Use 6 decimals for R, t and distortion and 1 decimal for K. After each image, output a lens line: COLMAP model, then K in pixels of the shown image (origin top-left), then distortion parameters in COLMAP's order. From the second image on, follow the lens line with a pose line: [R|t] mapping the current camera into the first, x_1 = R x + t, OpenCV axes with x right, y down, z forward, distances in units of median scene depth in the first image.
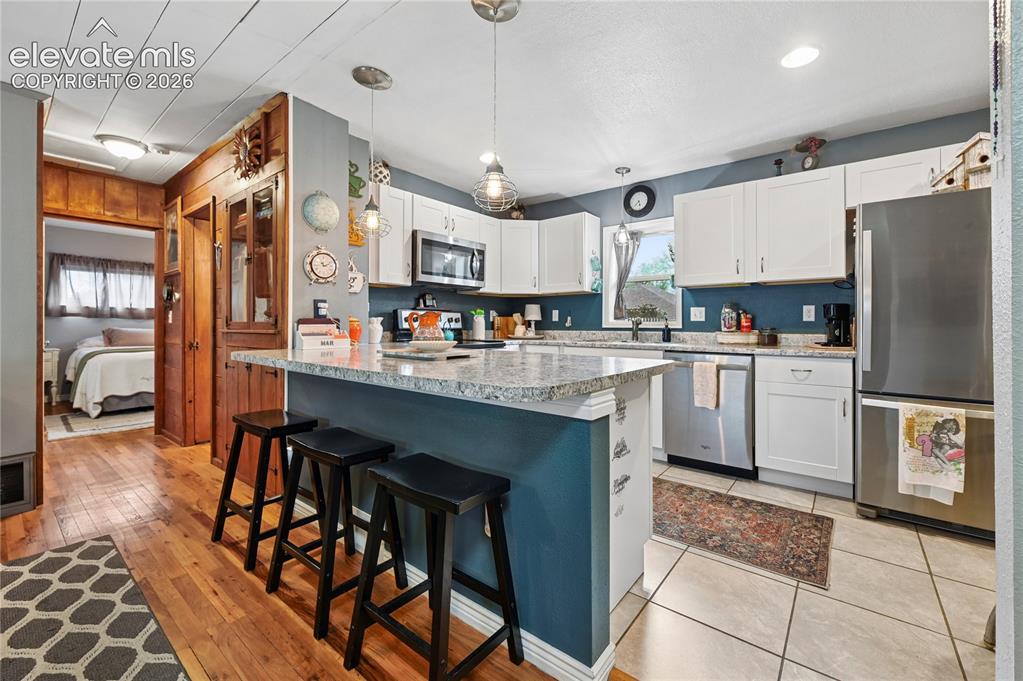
lens RADIAL K [[409.9, 0, 537.2], [0, 409.9, 322.7], [0, 0, 1]] dist [0.000272, 0.000215]
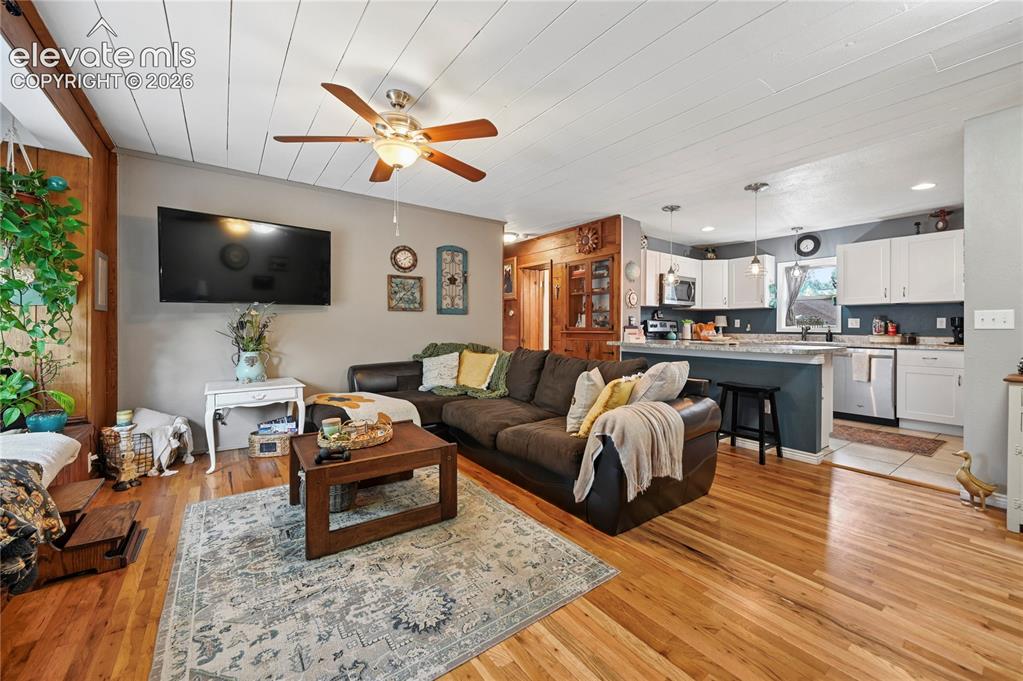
lens RADIAL K [[405.8, 0, 541.1], [0, 405.8, 329.1], [0, 0, 1]] dist [0.001190, 0.000076]
pose [[0.965418, 0.005195, -0.260656, -0.340405], [-0.003982, 0.999979, 0.005180, -0.002442], [0.260677, -0.003963, 0.965418, -0.764067]]
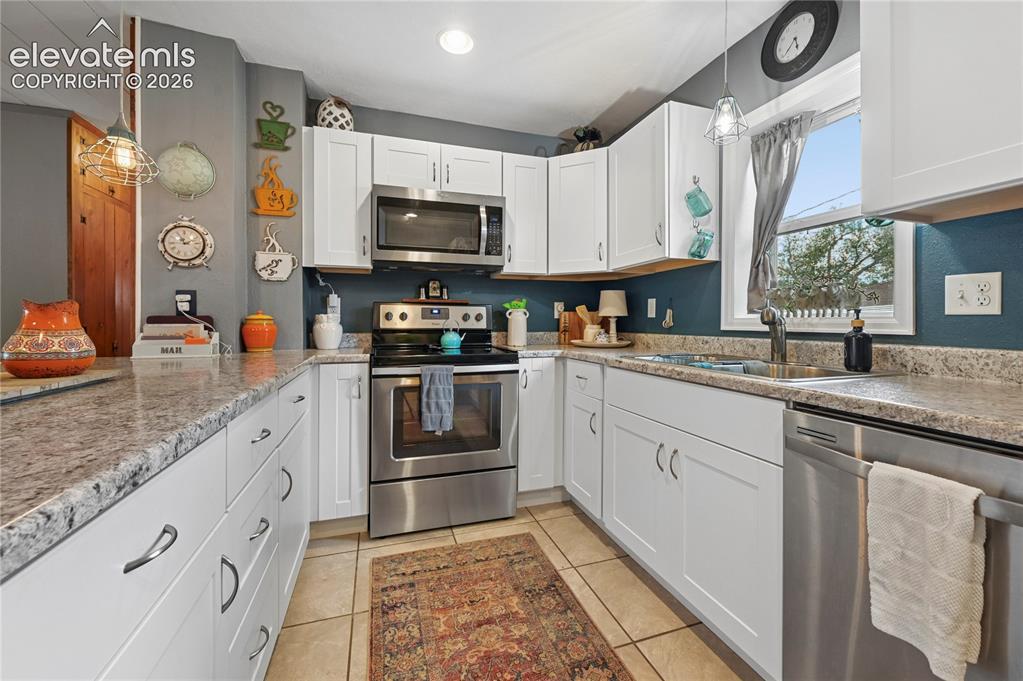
lens RADIAL K [[420.7, 0, 520.7], [0, 420.7, 322.9], [0, 0, 1]] dist [0.000641, -0.000080]
pose [[0.827341, 0.000463, -0.561699, 0.303993], [0.002665, 0.999985, 0.004749, 0.000351], [0.561693, -0.005425, 0.827328, 0.553902]]
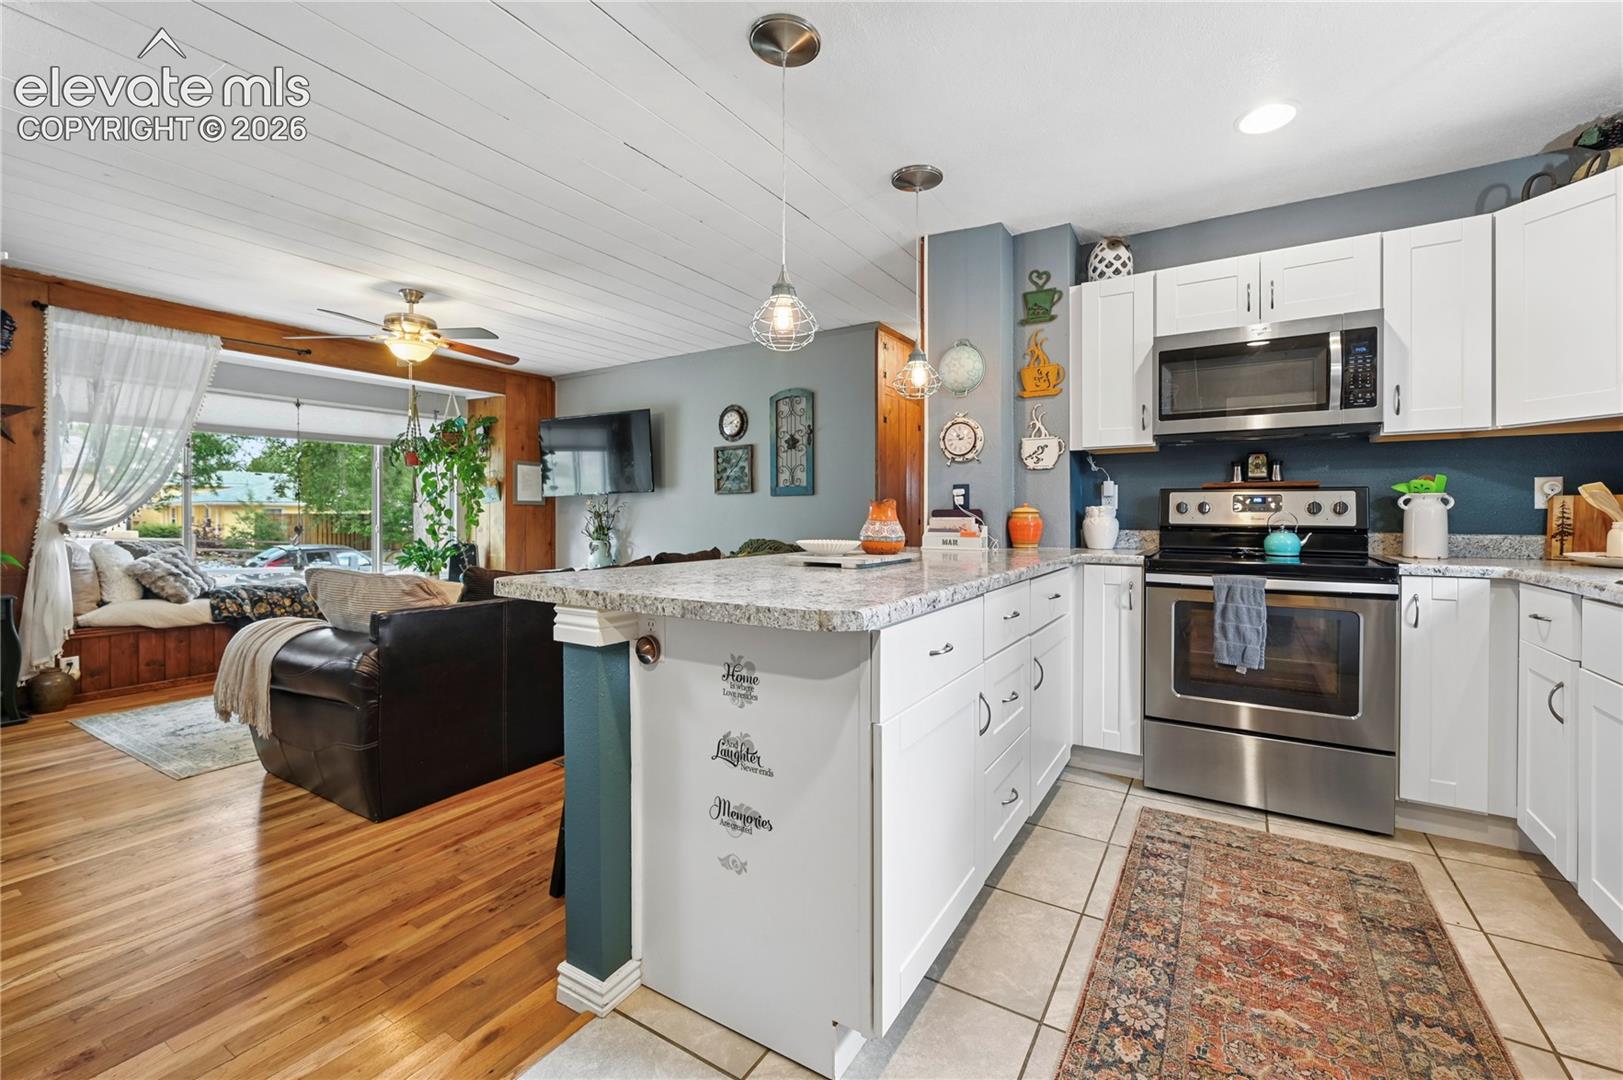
lens RADIAL K [[667.4, 0, 826.0], [0, 667.4, 512.1], [0, 0, 1]] dist [0.000641, -0.000080]
pose [[0.099041, -0.005589, -0.995068, 0.517008], [0.002667, 0.999982, -0.005351, 0.000389], [0.995080, -0.002124, 0.099055, 0.491332]]
